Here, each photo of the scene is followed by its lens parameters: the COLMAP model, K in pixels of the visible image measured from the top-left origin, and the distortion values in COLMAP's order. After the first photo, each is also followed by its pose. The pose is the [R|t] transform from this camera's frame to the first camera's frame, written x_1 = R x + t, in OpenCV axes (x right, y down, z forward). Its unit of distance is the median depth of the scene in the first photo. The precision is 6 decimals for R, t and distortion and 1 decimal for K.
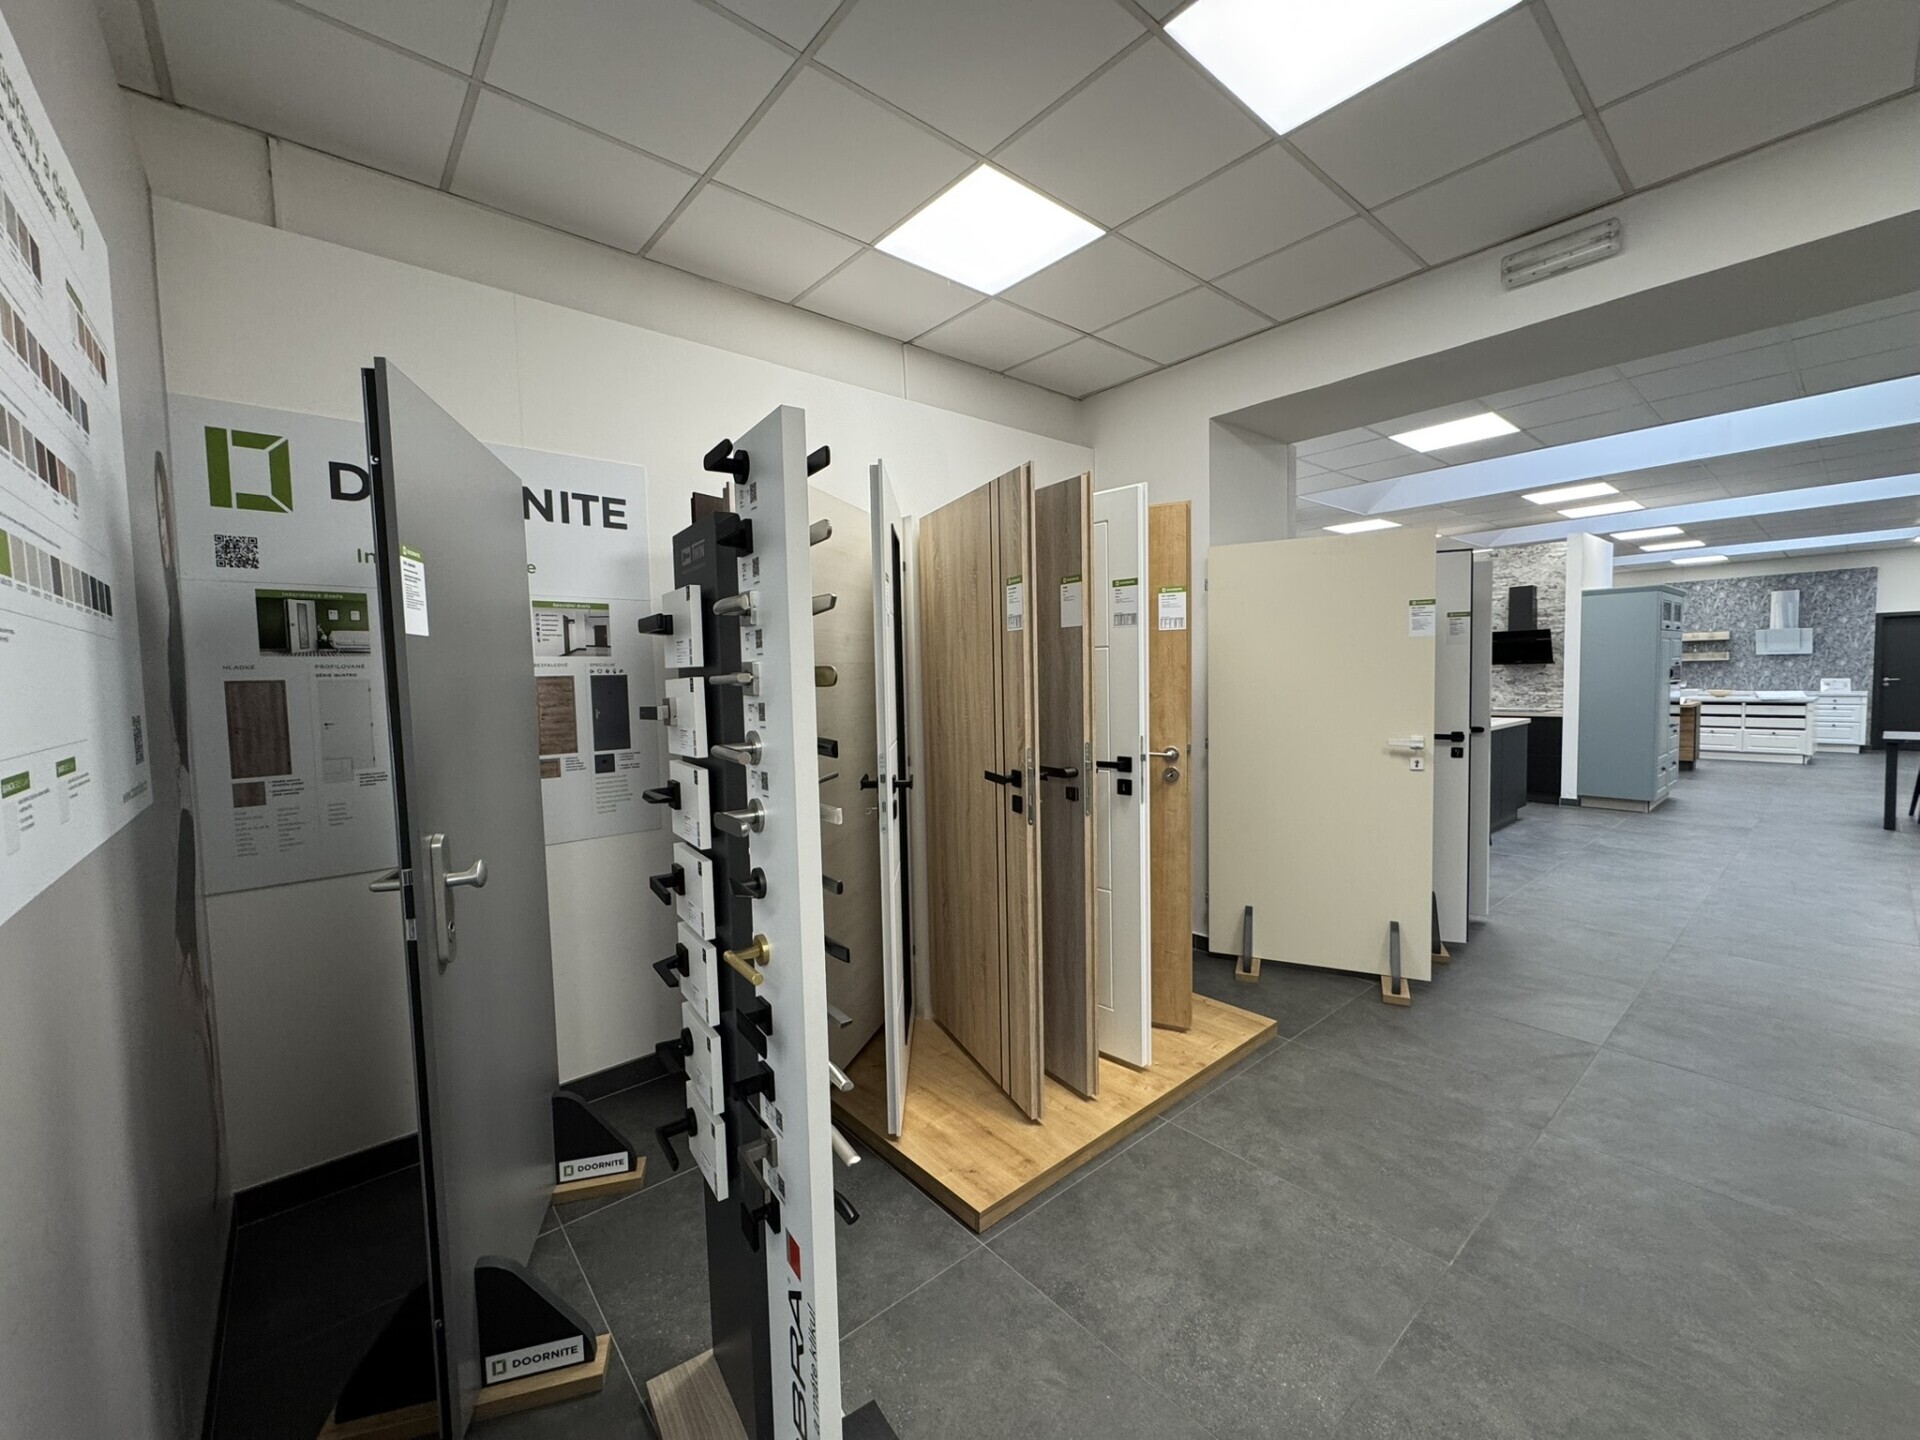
lens RADIAL K [[765.8, 0, 945.1], [0, 765.8, 711.8], [0, 0, 1]] dist [-0.003458, 0.000595]
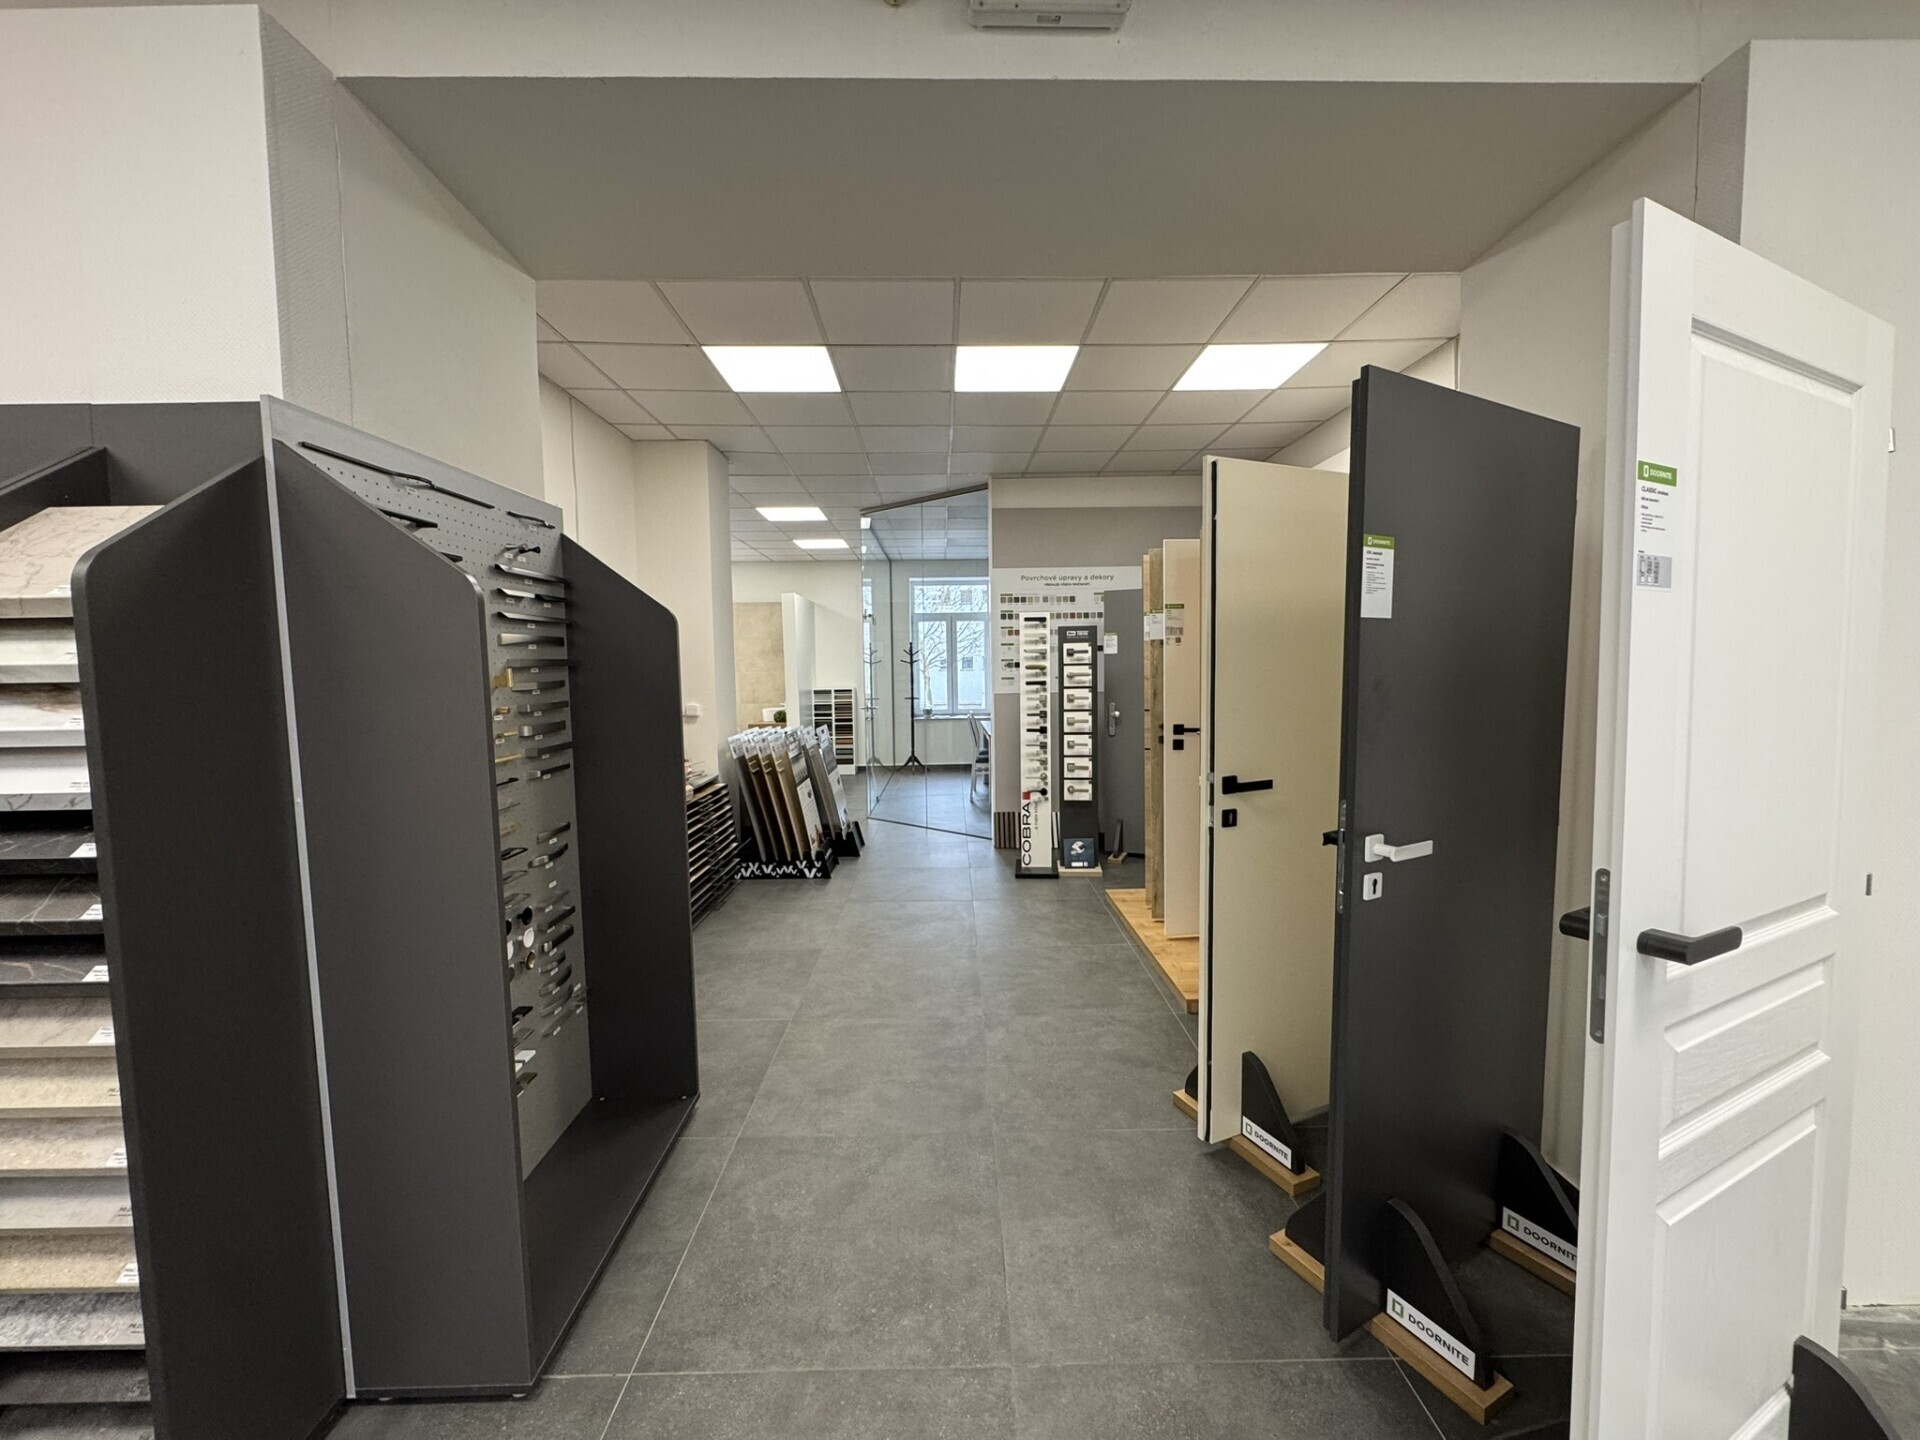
lens RADIAL K [[765.8, 0, 956.5], [0, 765.8, 727.5], [0, 0, 1]] dist [-0.003458, 0.000595]
pose [[-0.631531, 0.088741, -0.770256, 1.723606], [-0.009640, 0.992453, 0.122244, -0.113202], [0.775291, 0.084626, -0.625909, 1.684680]]
